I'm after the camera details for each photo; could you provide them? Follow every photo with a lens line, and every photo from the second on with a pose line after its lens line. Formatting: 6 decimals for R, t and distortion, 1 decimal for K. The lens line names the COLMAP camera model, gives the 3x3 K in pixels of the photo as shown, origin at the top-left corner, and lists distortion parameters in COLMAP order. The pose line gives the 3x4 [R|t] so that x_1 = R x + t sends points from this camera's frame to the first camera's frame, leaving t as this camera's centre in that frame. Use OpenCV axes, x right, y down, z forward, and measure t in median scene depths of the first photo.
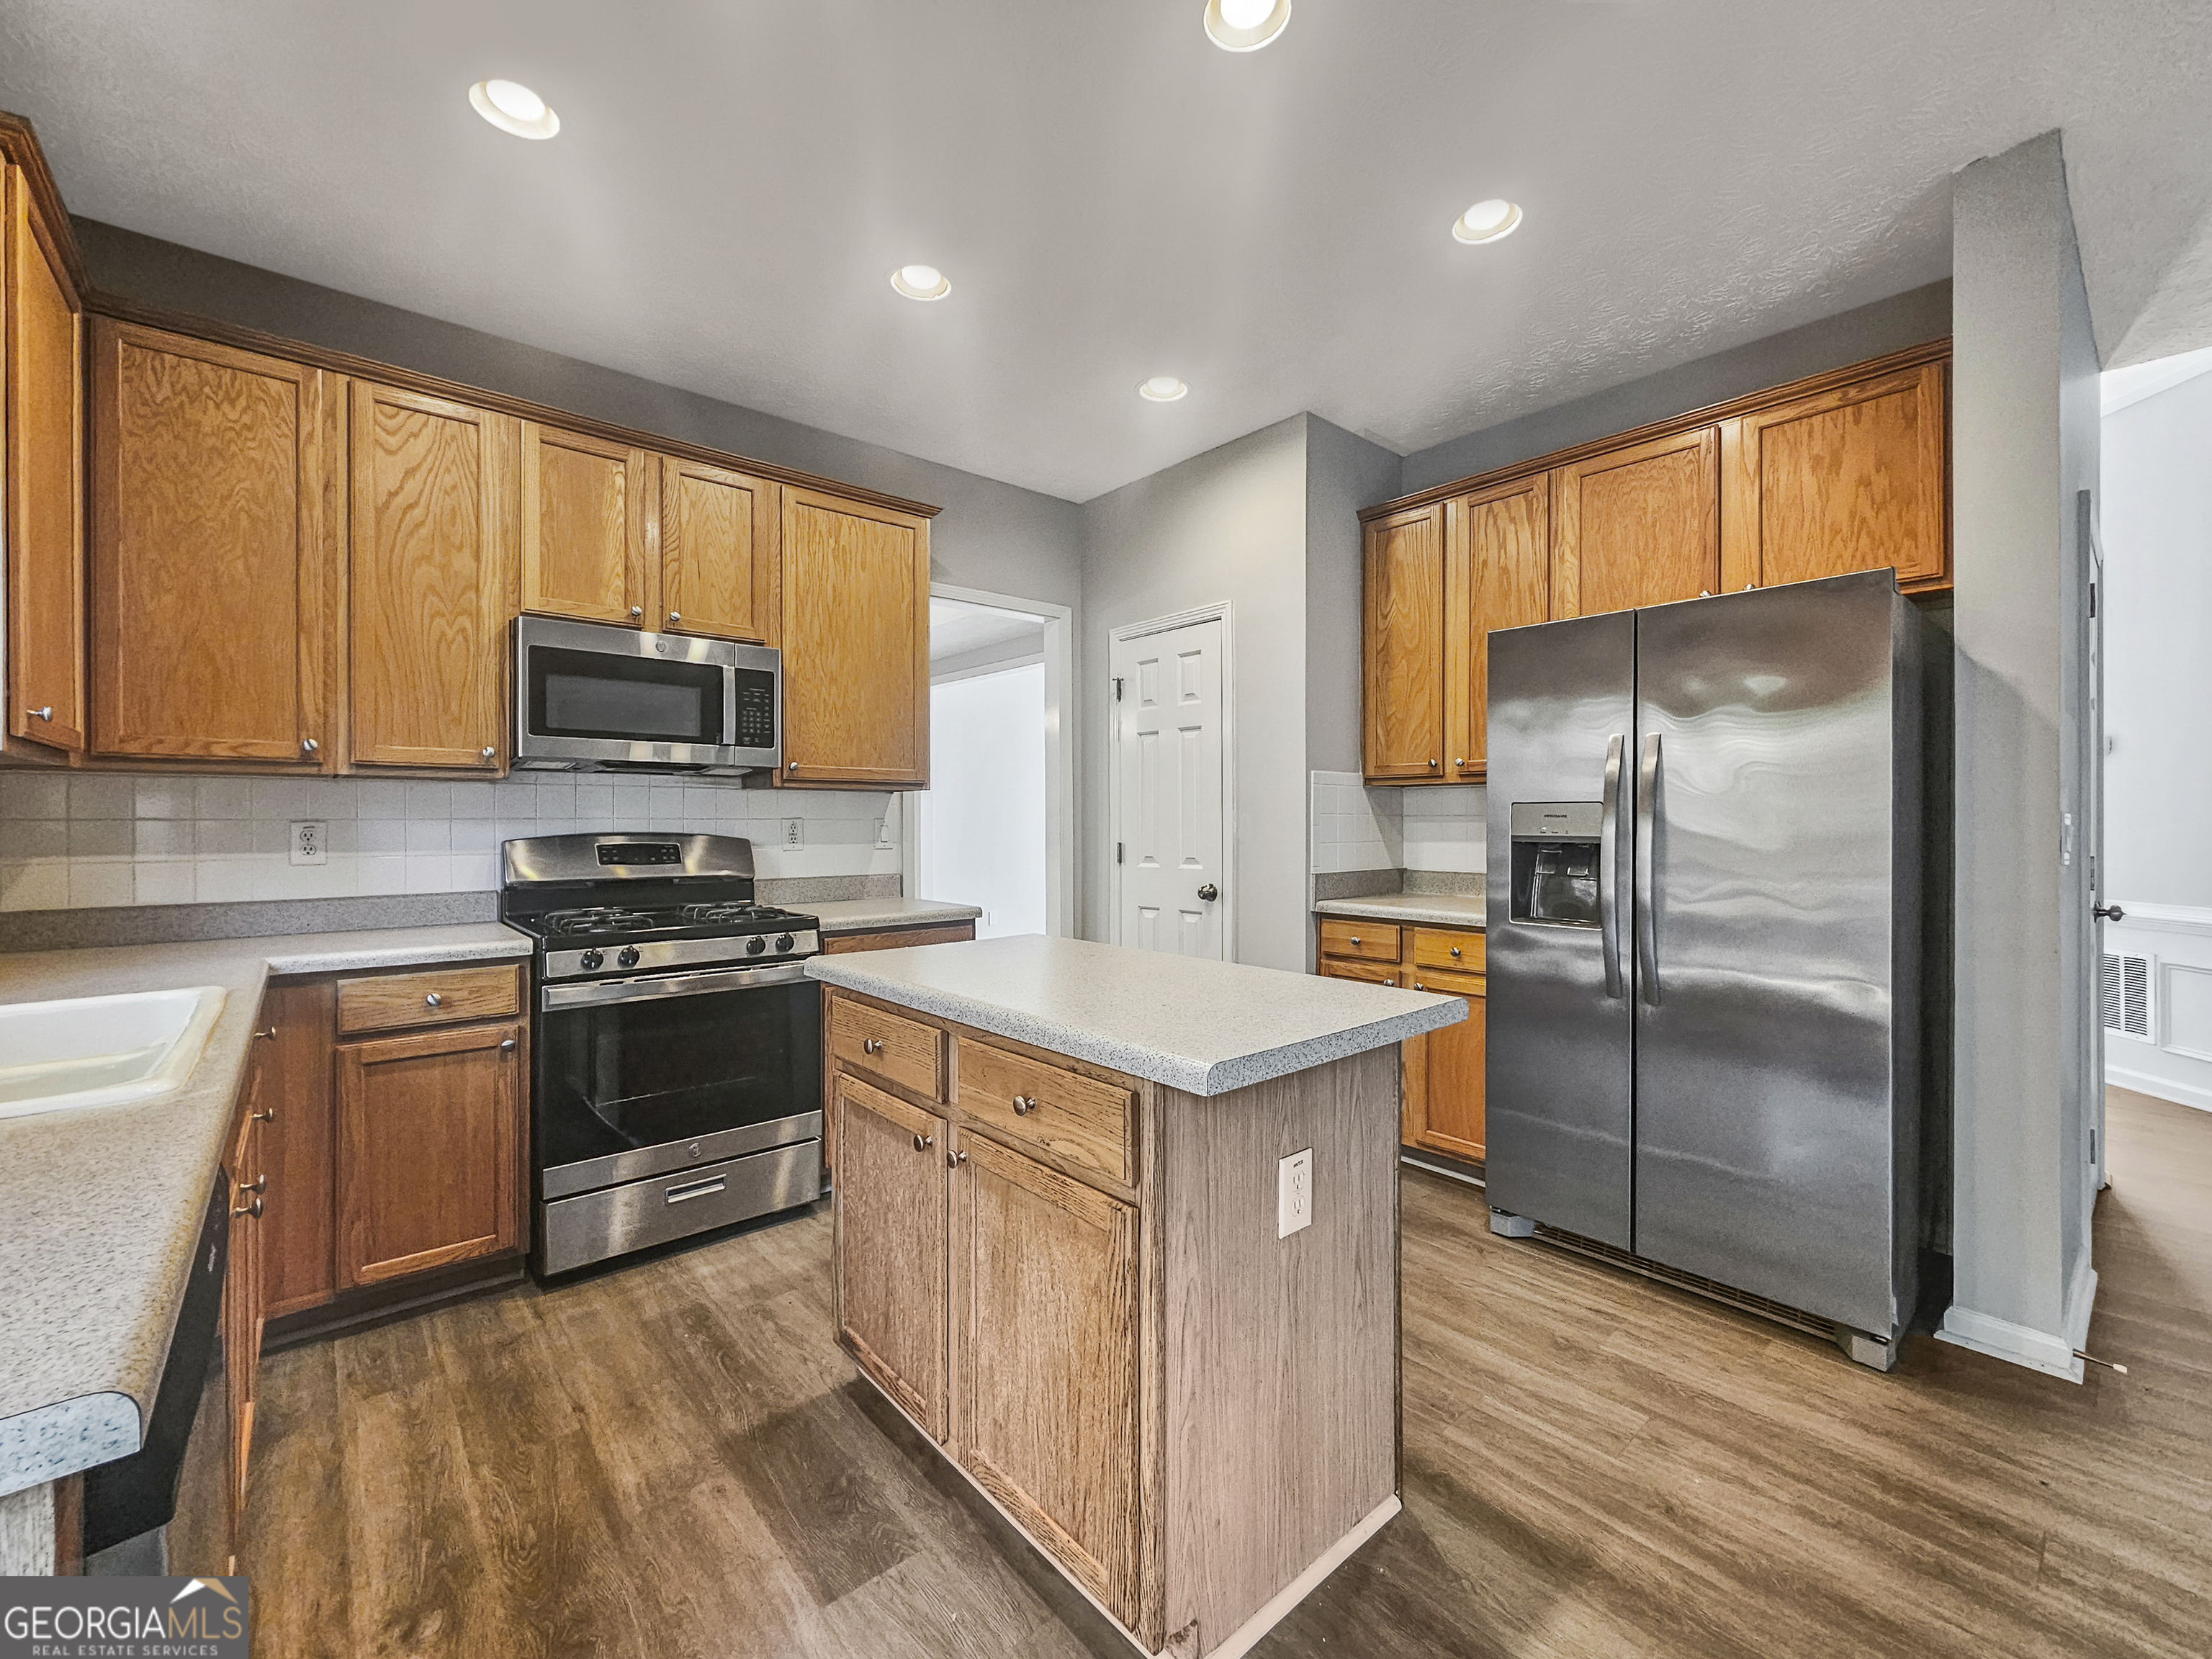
lens RADIAL K [[912.0, 0, 1114.4], [0, 912.0, 821.4], [0, 0, 1]] dist [-0.001768, 0.000784]
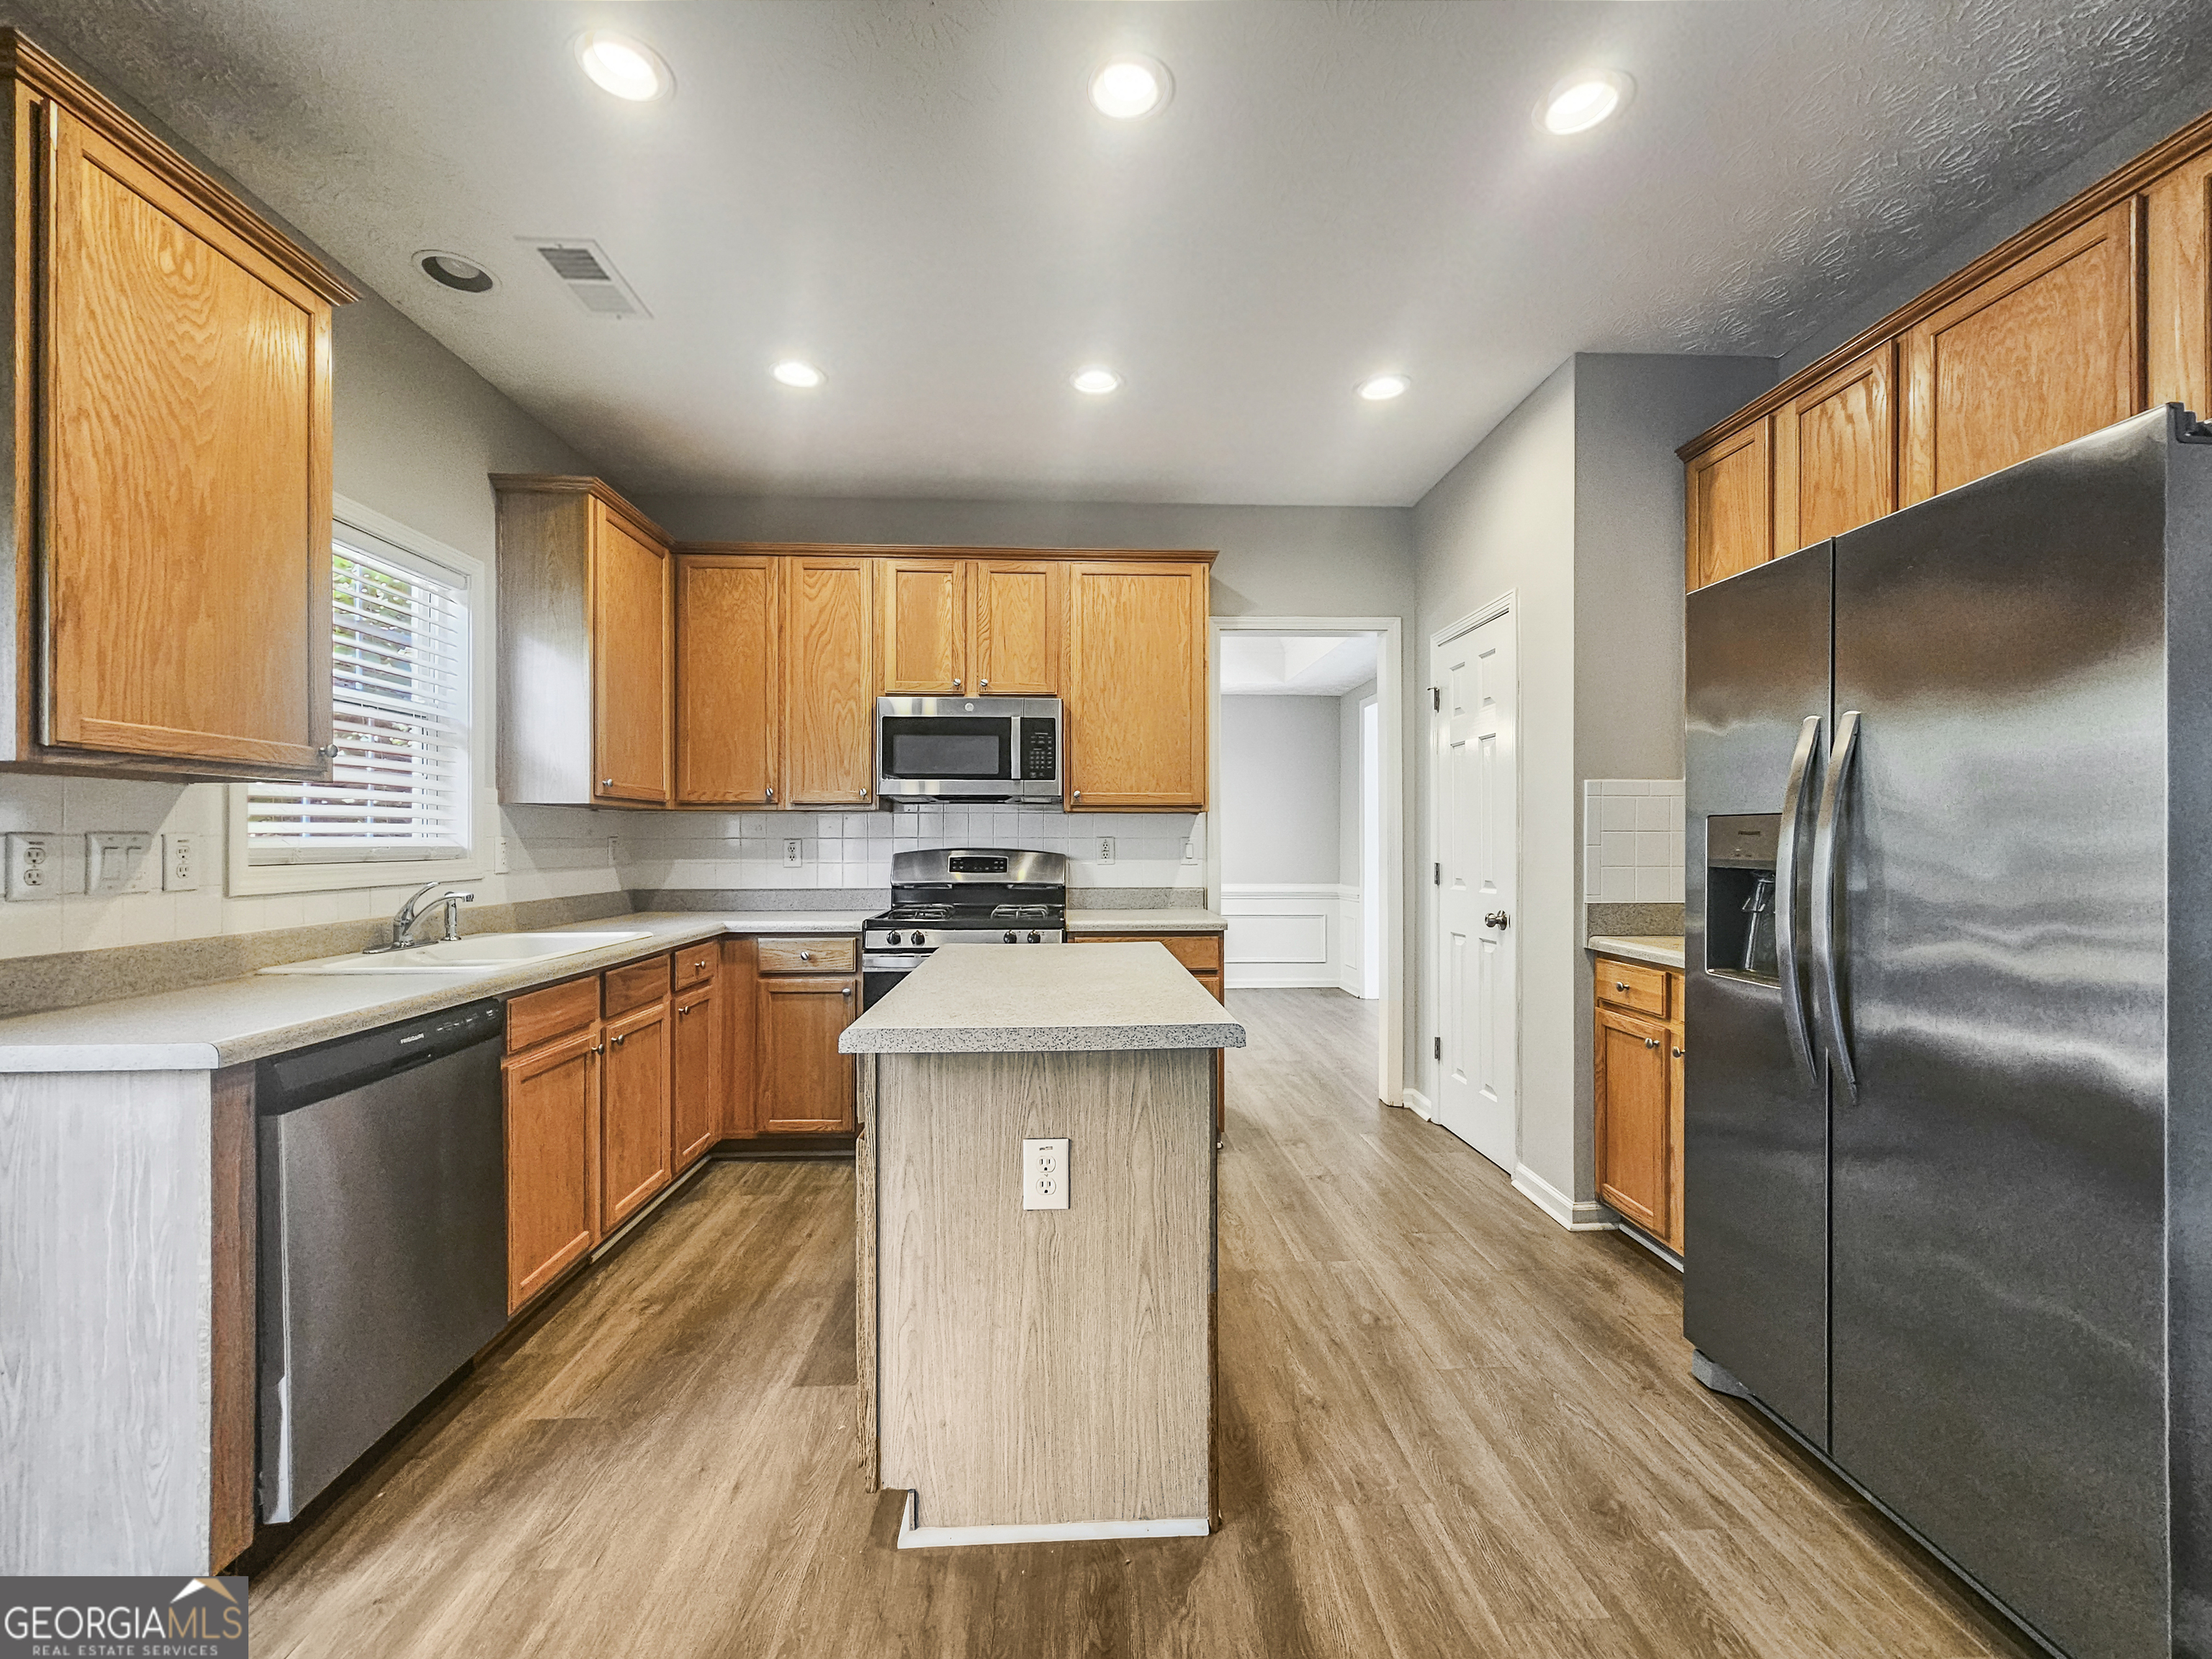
lens RADIAL K [[912.0, 0, 1109.0], [0, 912.0, 838.0], [0, 0, 1]] dist [-0.001768, 0.000784]
pose [[0.785662, -0.000634, -0.618656, 0.546989], [-0.000792, 0.999998, -0.002031, -0.000017], [0.618655, 0.002085, 0.785660, 0.101108]]
